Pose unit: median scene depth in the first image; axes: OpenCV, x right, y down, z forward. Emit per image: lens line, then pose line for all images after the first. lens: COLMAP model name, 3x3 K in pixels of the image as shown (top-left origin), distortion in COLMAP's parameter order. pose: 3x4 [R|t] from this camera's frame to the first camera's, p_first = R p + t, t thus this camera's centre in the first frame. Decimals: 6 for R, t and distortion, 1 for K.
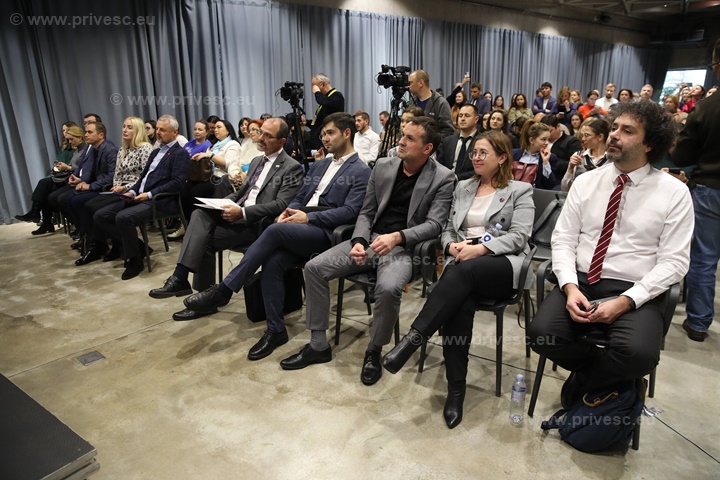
lens RADIAL K [[491.4, 0, 359.4], [0, 491.4, 235.0], [0, 0, 1]] dist [-0.098558, 0.067311]
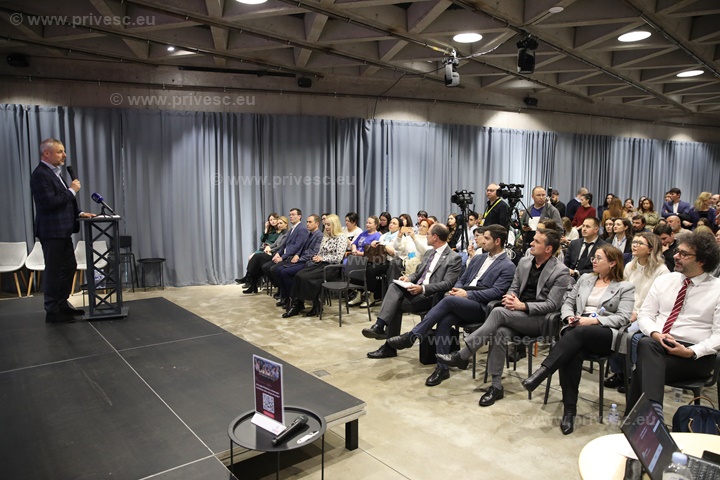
lens RADIAL K [[491.4, 0, 359.8], [0, 491.4, 235.5], [0, 0, 1]] dist [-0.098558, 0.067311]
pose [[0.966650, 0.044295, -0.252243, -0.040275], [-0.086434, 0.983566, -0.158516, 0.035823], [0.241076, 0.175032, 0.954592, -0.339700]]
